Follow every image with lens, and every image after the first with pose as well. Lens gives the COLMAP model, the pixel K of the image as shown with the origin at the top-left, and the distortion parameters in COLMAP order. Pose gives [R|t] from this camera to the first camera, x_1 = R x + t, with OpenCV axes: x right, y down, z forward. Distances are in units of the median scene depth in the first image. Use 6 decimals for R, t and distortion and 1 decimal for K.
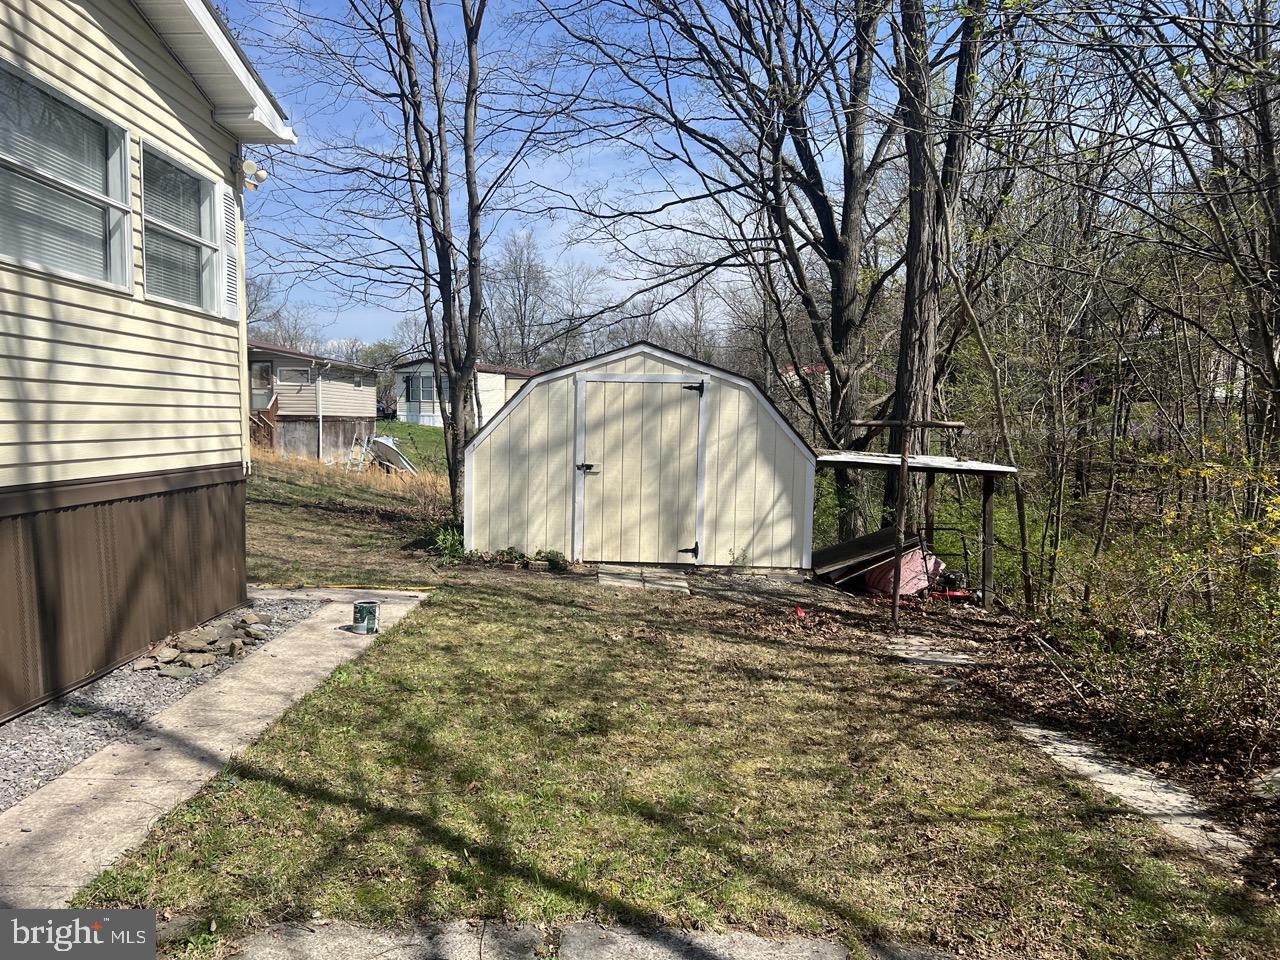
lens RADIAL K [[934.0, 0, 640.0], [0, 934.0, 480.0], [0, 0, 1]] dist [0.050751, -0.060327]
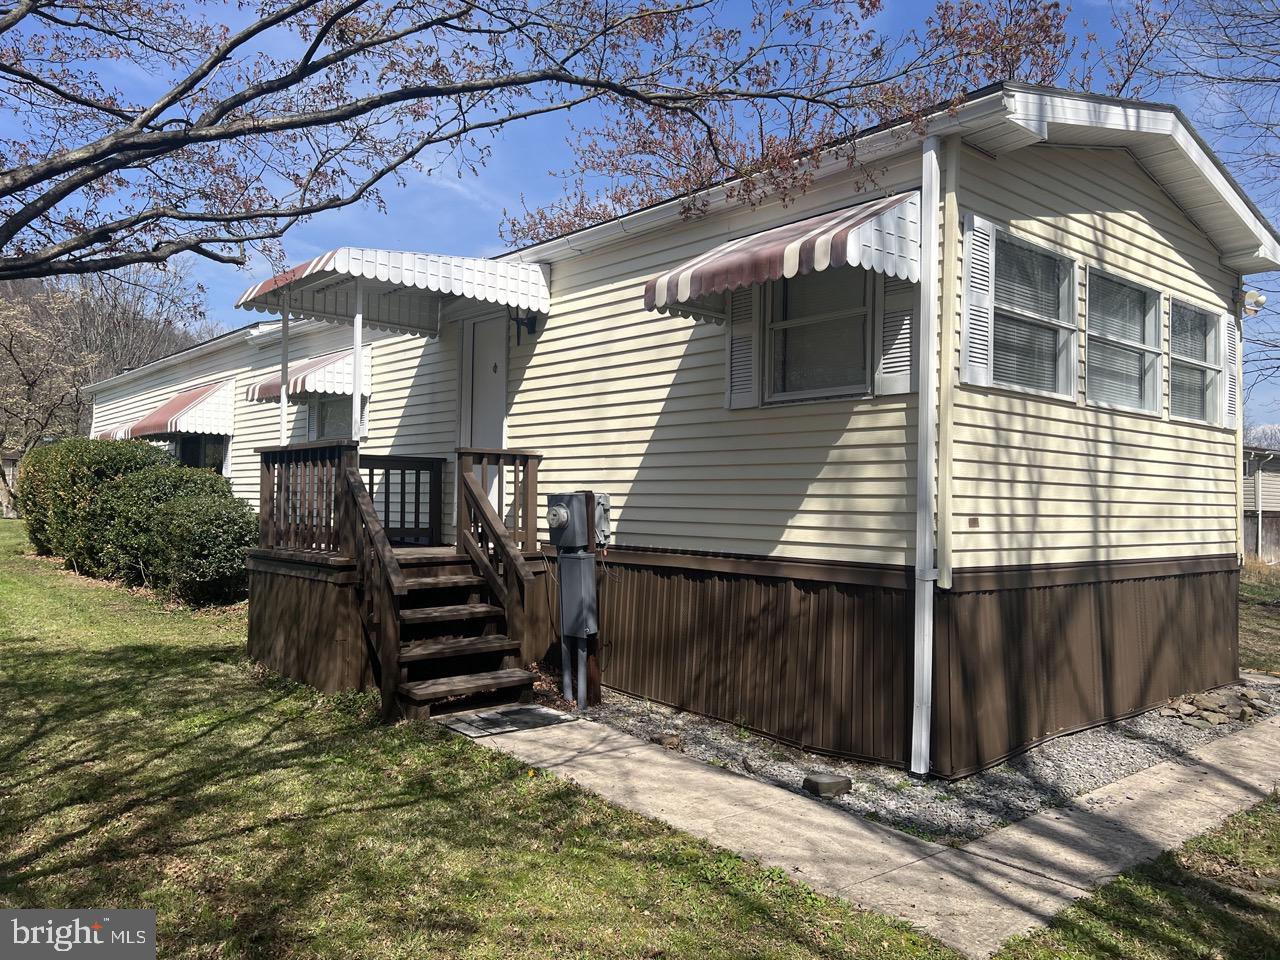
lens RADIAL K [[934.0, 0, 640.0], [0, 934.0, 480.0], [0, 0, 1]] dist [0.050751, -0.060327]
pose [[0.628842, -0.018995, -0.777301, 0.007043], [-0.059499, 0.995595, -0.072465, 0.021040], [0.775253, 0.091818, 0.624942, -0.320244]]
